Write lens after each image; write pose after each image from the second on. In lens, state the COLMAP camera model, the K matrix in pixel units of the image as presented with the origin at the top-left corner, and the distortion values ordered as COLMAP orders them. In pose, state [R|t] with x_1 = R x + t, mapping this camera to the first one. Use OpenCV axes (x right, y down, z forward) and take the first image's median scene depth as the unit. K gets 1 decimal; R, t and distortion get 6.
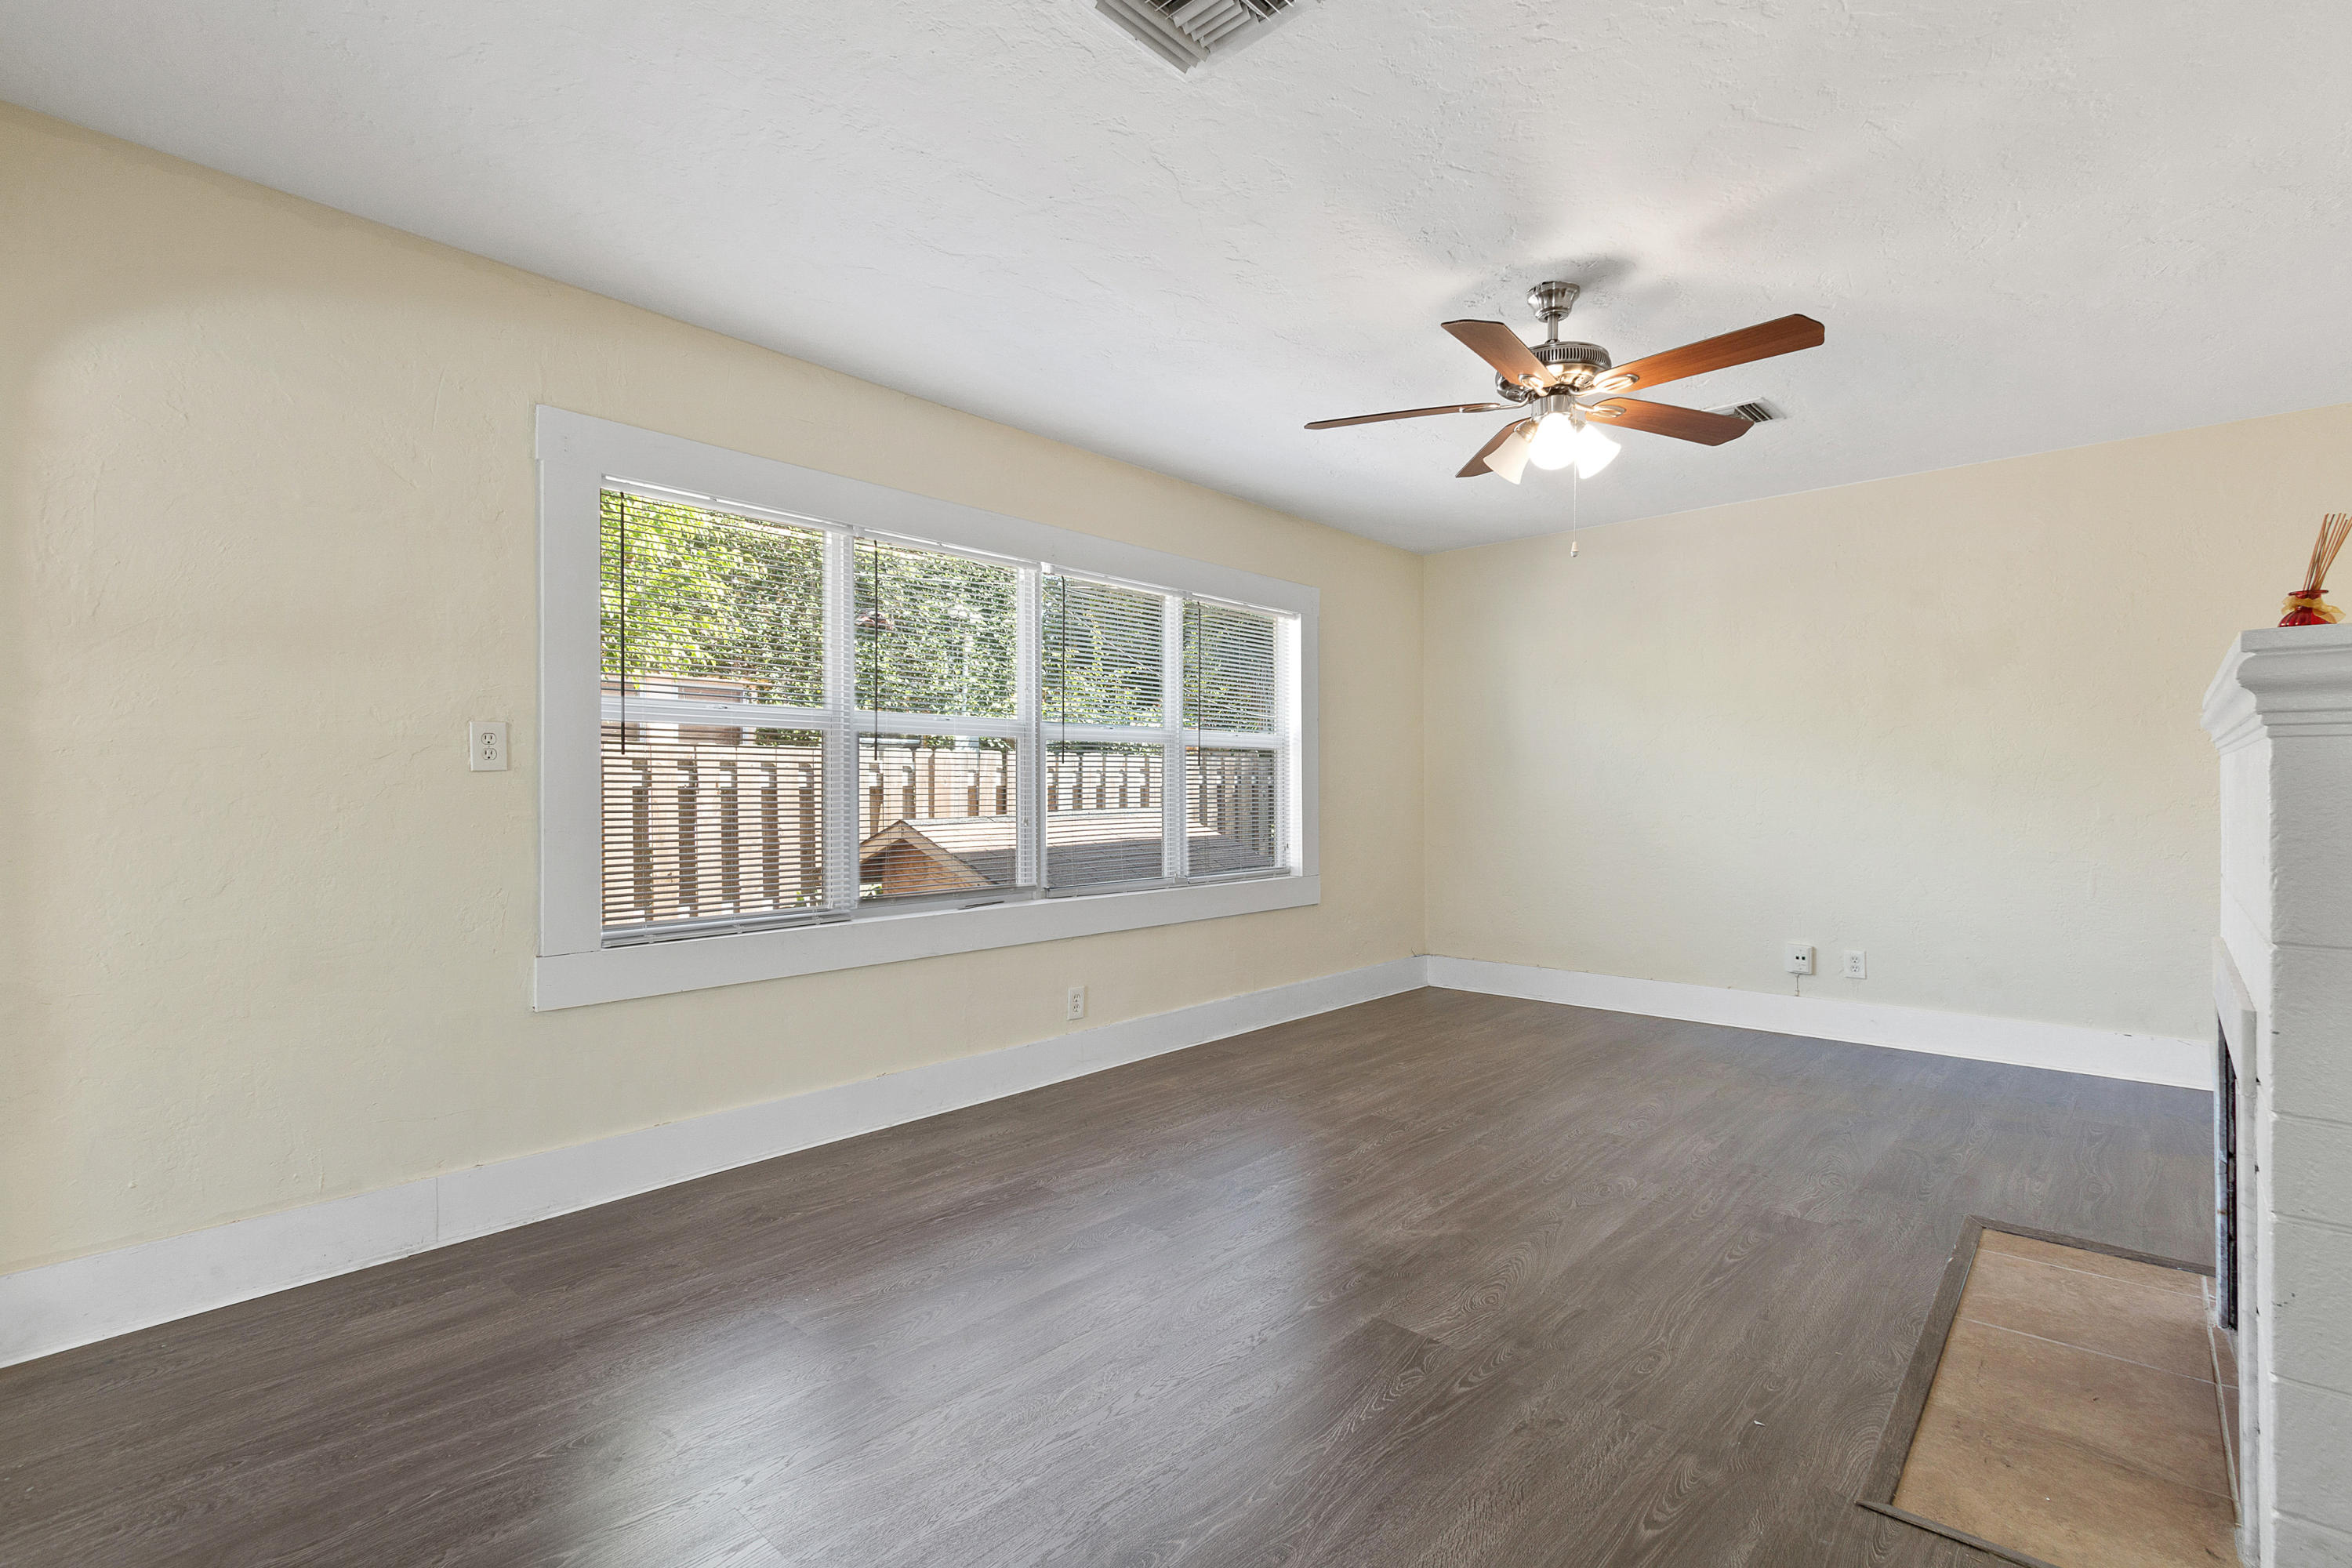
lens RADIAL K [[1086.9, 0, 1174.8], [0, 1086.9, 792.2], [0, 0, 1]] dist [-0.000307, -0.000175]
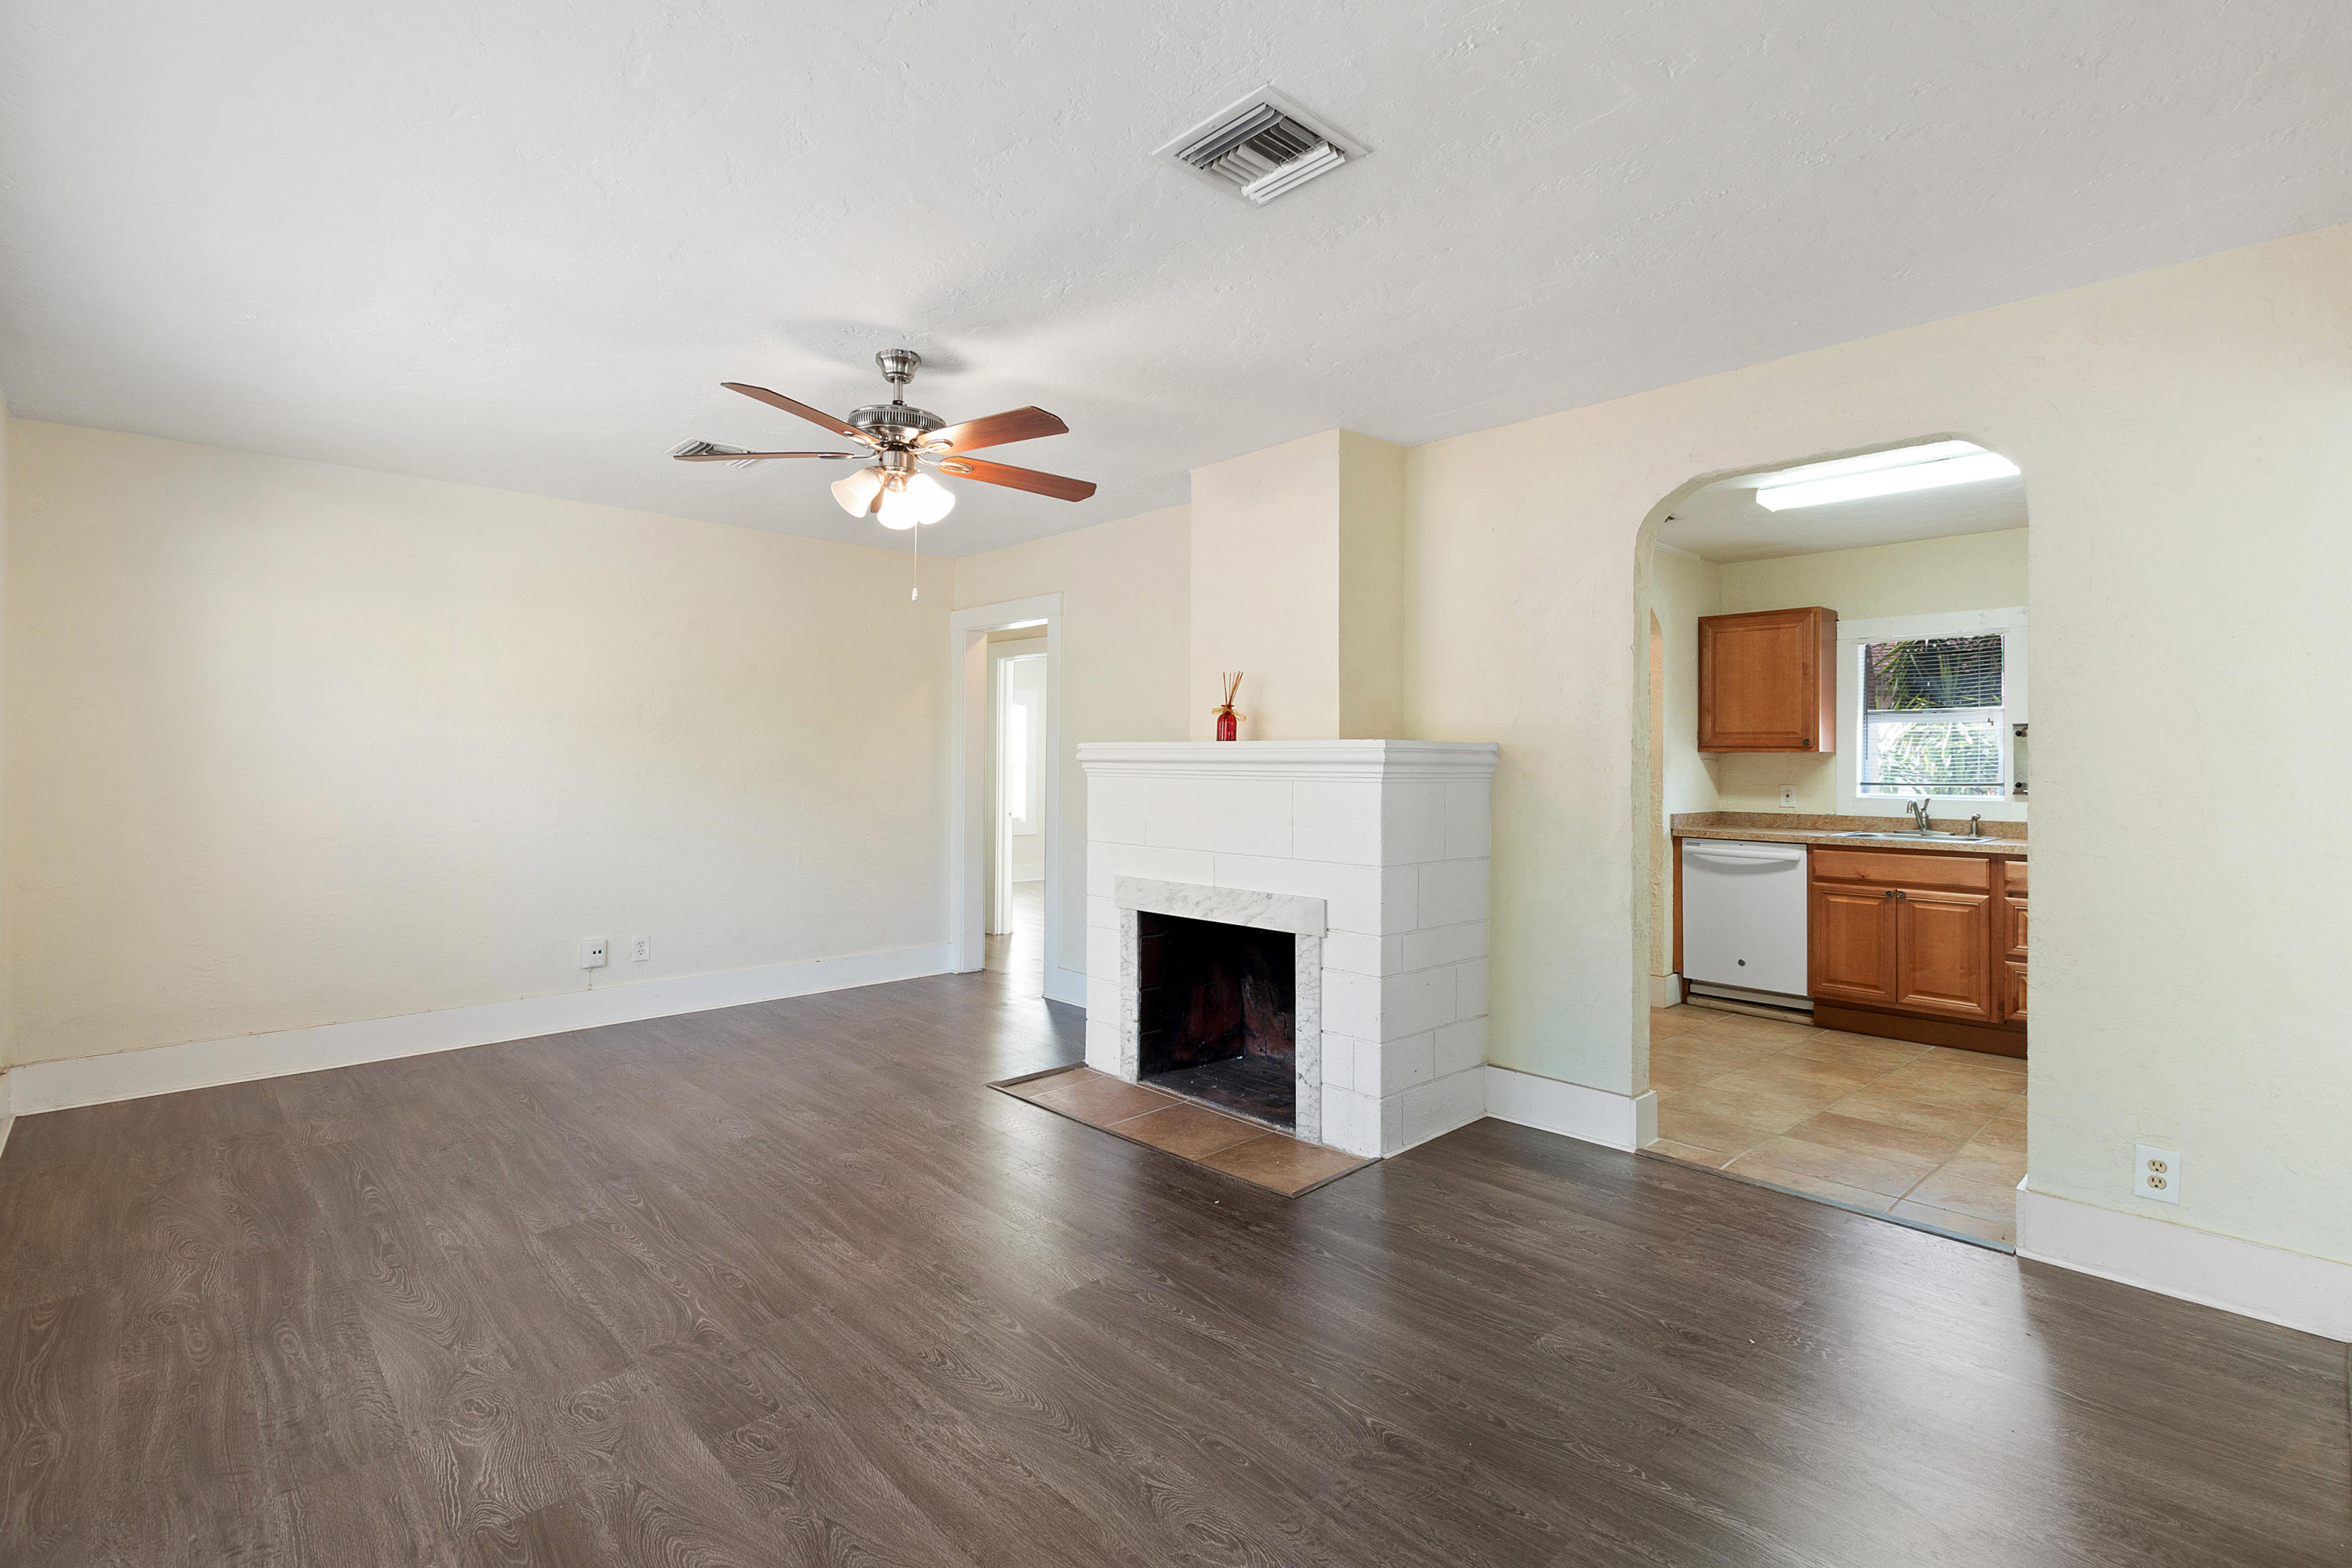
lens RADIAL K [[1089.0, 0, 1176.0], [0, 1089.0, 784.0], [0, 0, 1]] dist [0.000197, -0.000206]
pose [[0.067330, -0.021391, 0.997501, -0.553164], [-0.000050, 0.999770, 0.021443, -0.040510], [-0.997731, -0.001494, 0.067314, 0.488354]]
